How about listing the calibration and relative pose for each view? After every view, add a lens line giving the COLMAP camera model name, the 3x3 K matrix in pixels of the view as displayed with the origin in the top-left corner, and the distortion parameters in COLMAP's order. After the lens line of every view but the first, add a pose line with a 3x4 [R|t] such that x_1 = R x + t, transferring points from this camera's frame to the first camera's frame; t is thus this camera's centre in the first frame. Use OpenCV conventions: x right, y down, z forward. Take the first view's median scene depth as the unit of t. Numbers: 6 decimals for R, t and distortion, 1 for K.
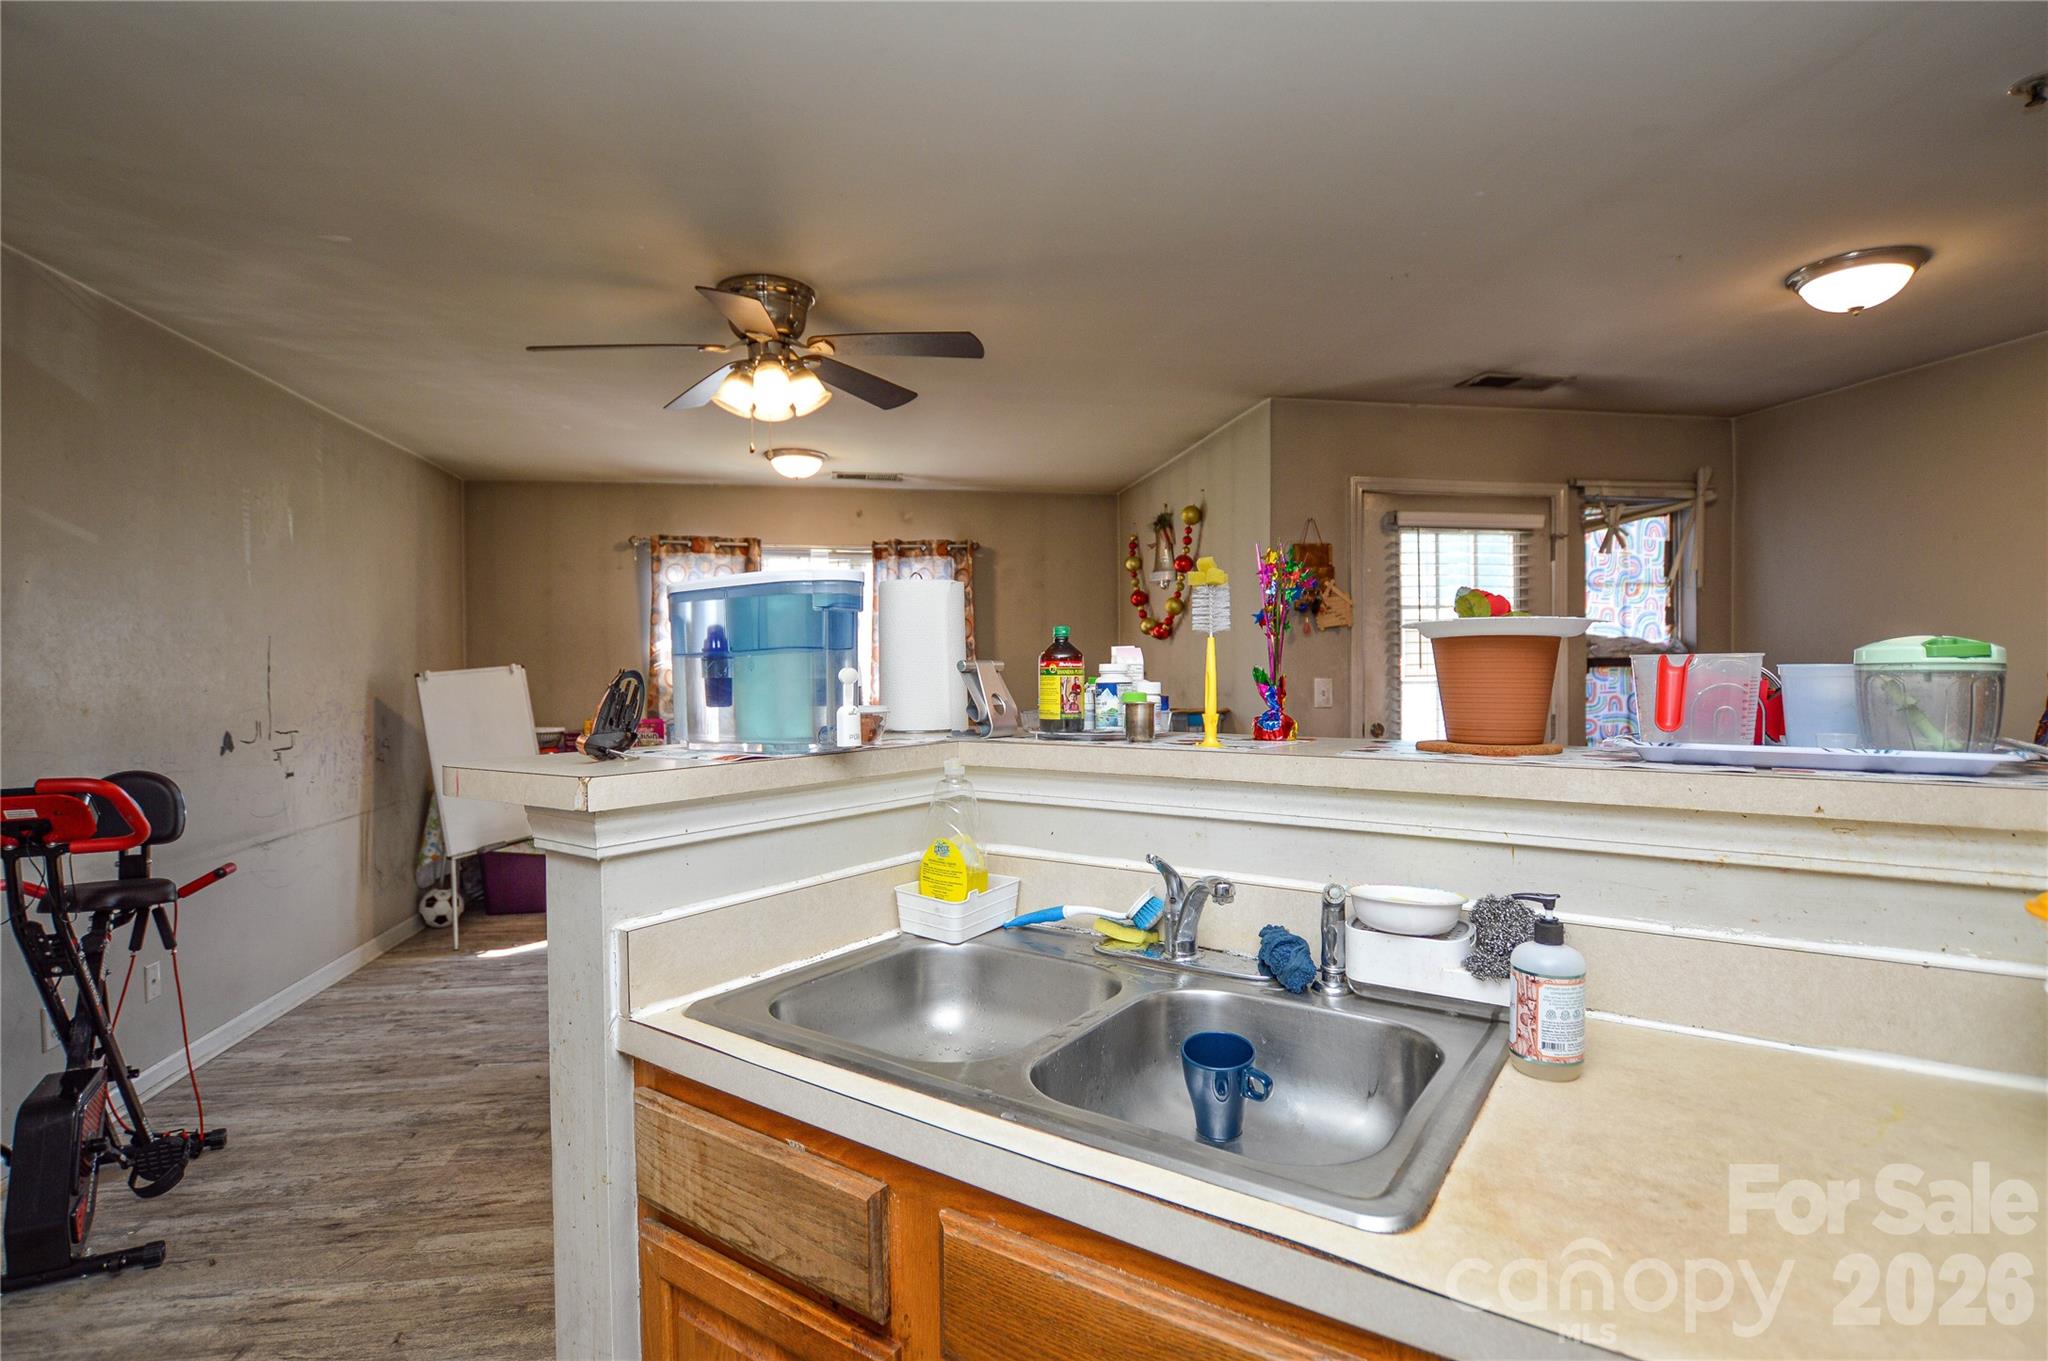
lens RADIAL K [[1006.1, 0, 1021.4], [0, 1006.1, 679.2], [0, 0, 1]] dist [-0.025074, 0.001358]
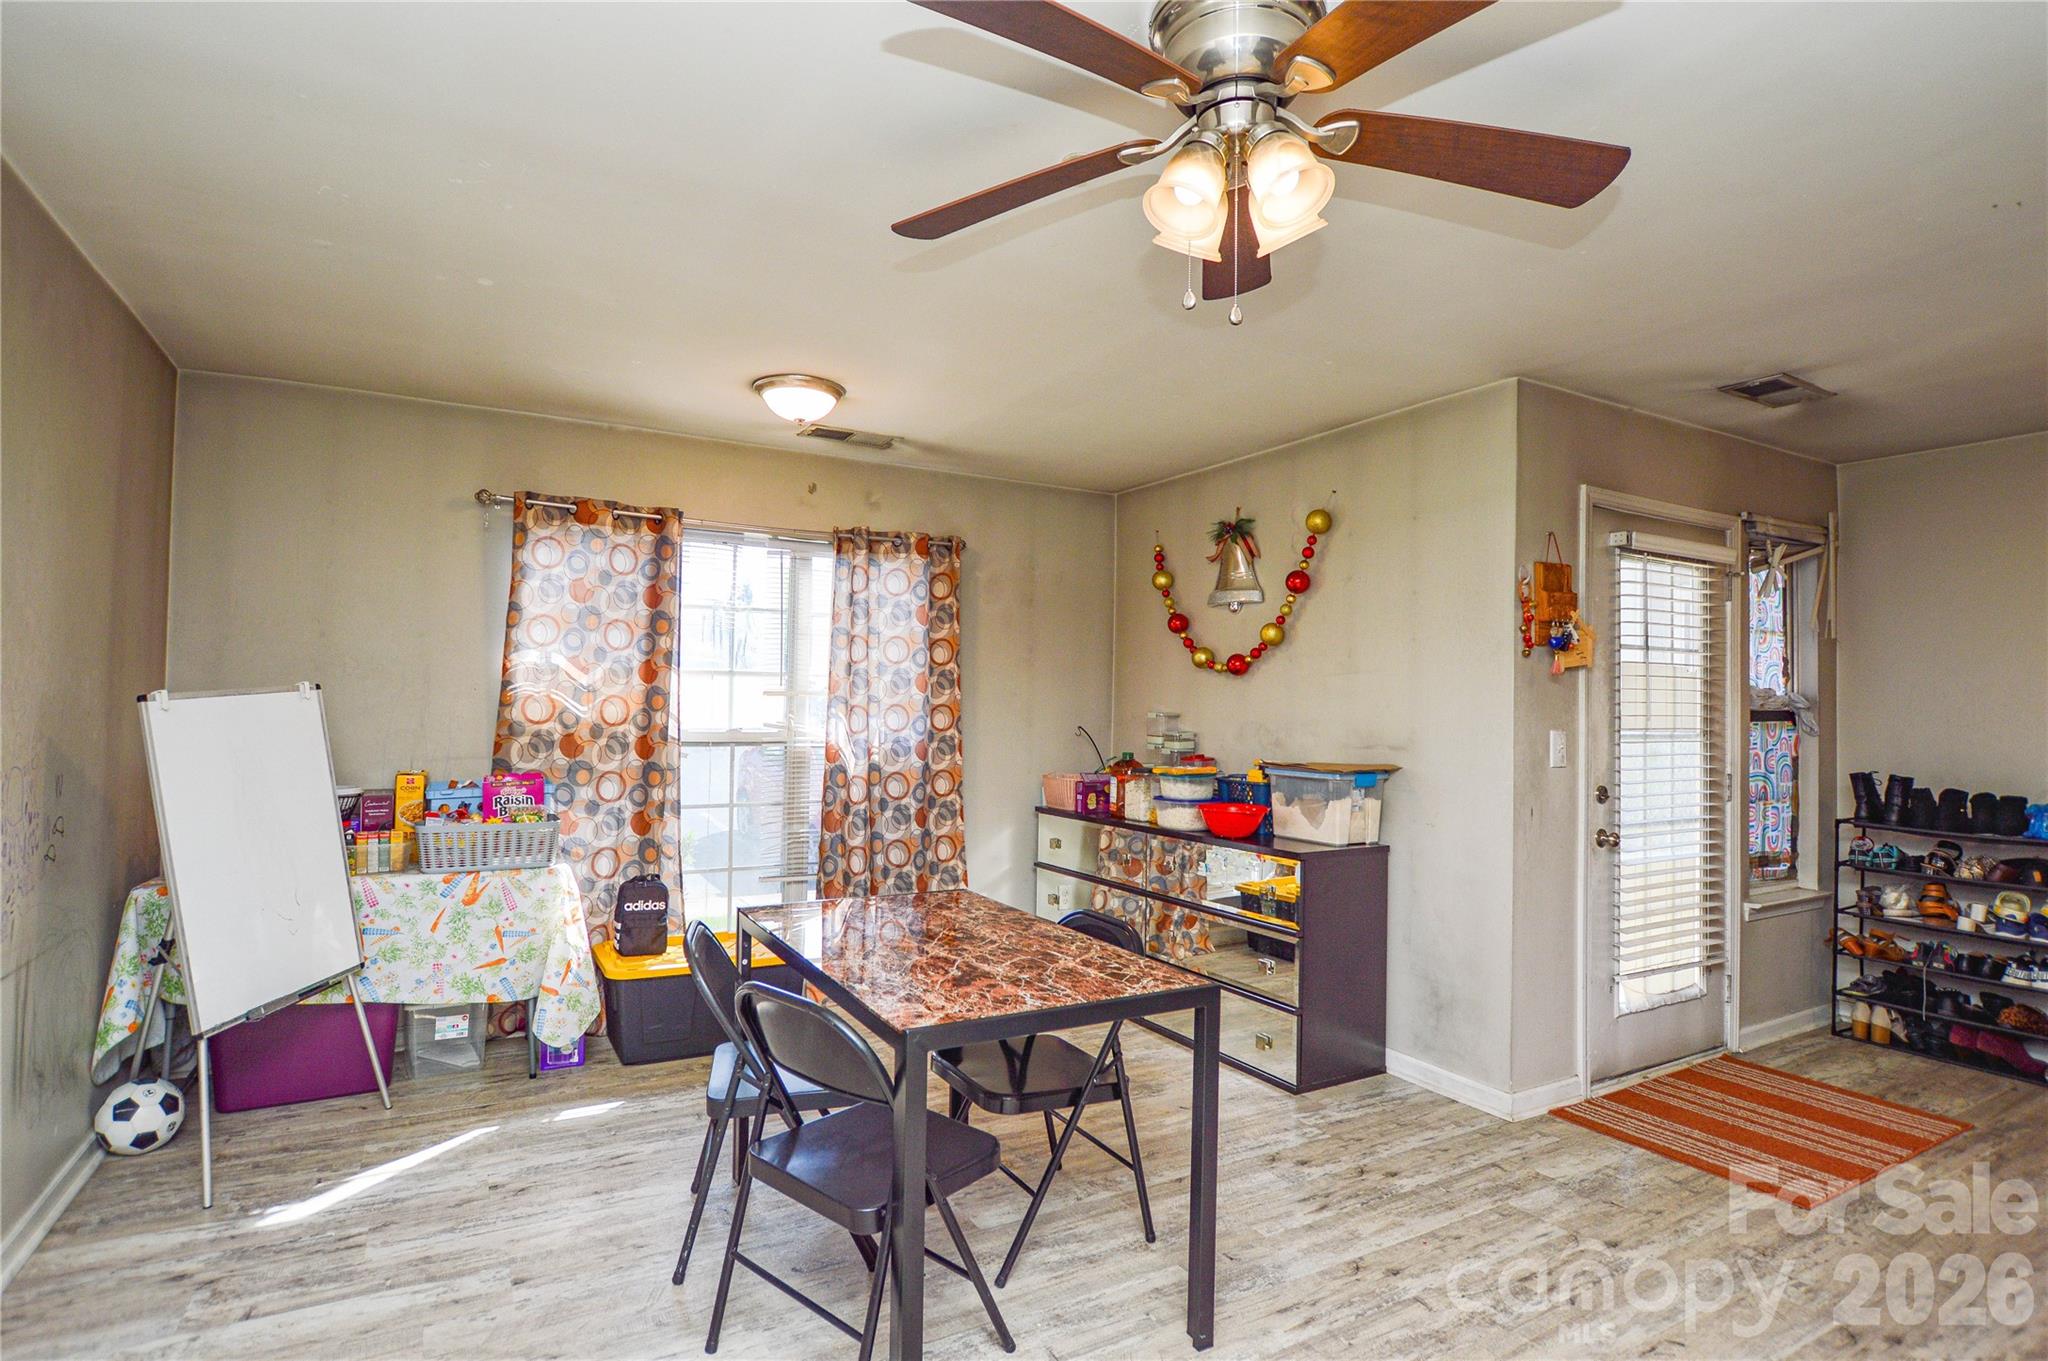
lens RADIAL K [[1026.3, 0, 1023.1], [0, 1026.3, 676.5], [0, 0, 1]] dist [-0.025155, 0.001587]
pose [[0.944905, 0.031313, 0.325844, -0.337987], [-0.019876, 0.999066, -0.038369, -0.004158], [-0.326741, 0.029778, 0.944645, 0.334649]]
